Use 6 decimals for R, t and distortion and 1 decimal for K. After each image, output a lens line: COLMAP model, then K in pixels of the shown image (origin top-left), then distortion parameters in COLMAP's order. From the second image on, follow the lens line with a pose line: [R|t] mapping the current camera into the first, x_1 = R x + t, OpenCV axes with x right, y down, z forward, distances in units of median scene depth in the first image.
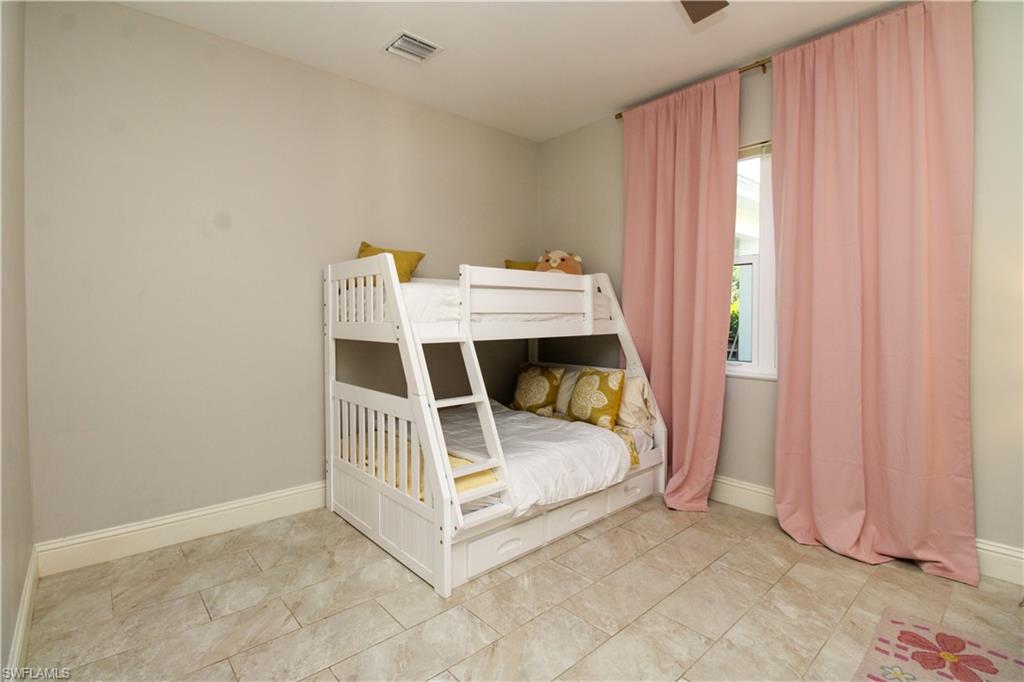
lens RADIAL K [[480.9, 0, 511.4], [0, 480.9, 321.2], [0, 0, 1]] dist [0.000231, -0.012483]
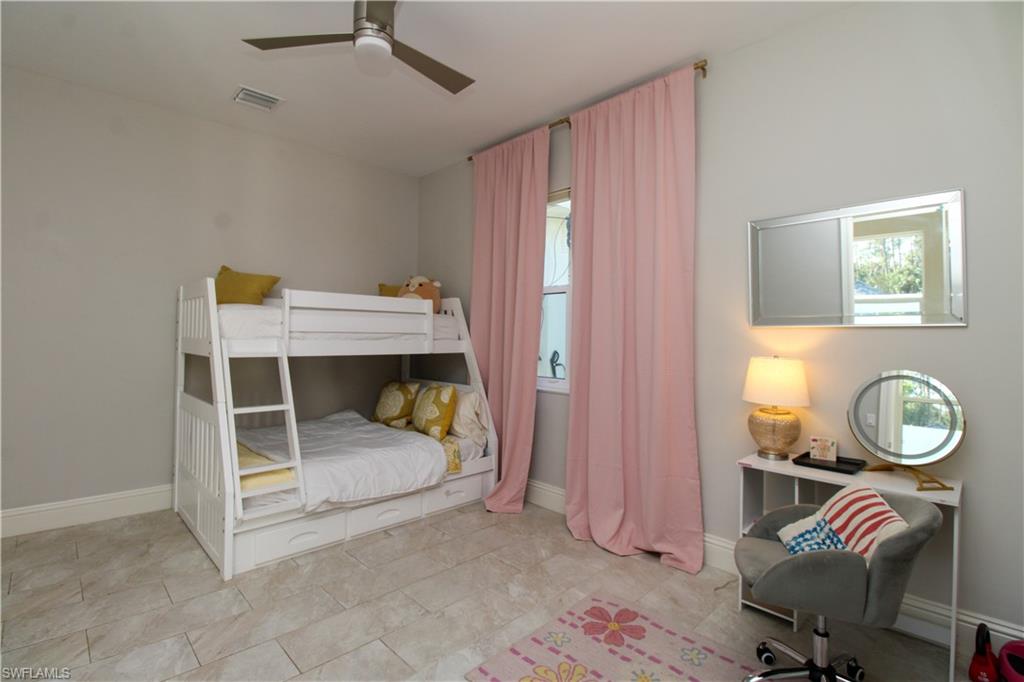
lens RADIAL K [[480.9, 0, 511.4], [0, 480.9, 321.2], [0, 0, 1]] dist [0.000231, -0.012483]
pose [[0.999138, 0.016710, 0.037999, 0.376032], [-0.015075, 0.998965, -0.042912, -0.000802], [-0.038677, 0.042303, 0.998356, -0.144842]]
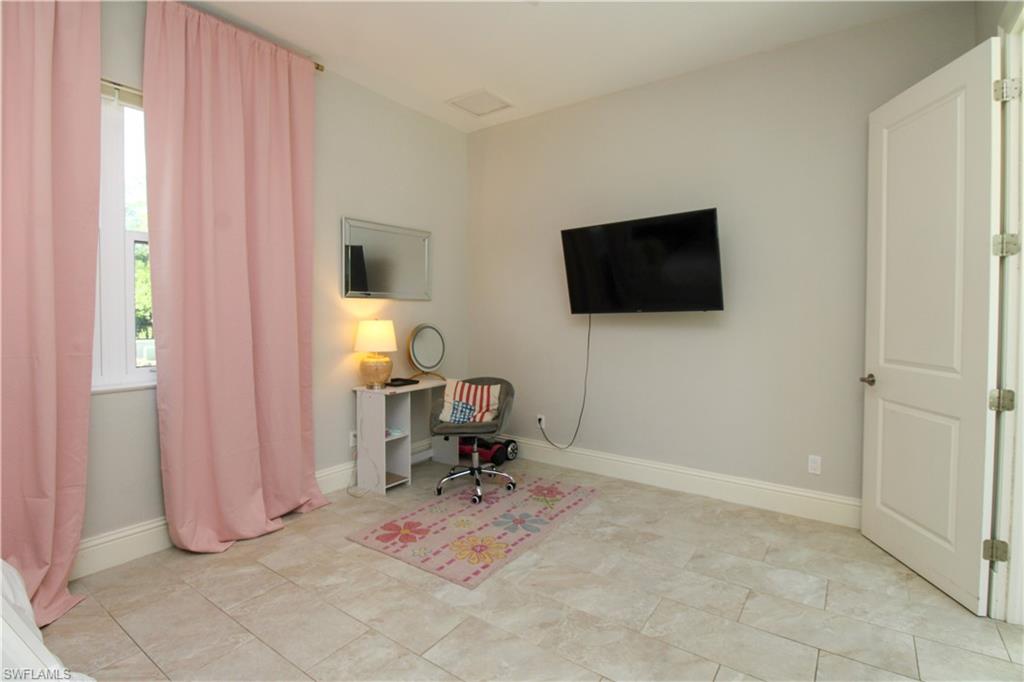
lens RADIAL K [[494.9, 0, 510.1], [0, 494.9, 318.2], [0, 0, 1]] dist [0.001008, -0.015329]
pose [[-0.222525, -0.011629, 0.974858, -0.429813], [0.015134, 0.999767, 0.015381, 0.001503], [-0.974810, 0.018176, -0.222297, 0.620465]]
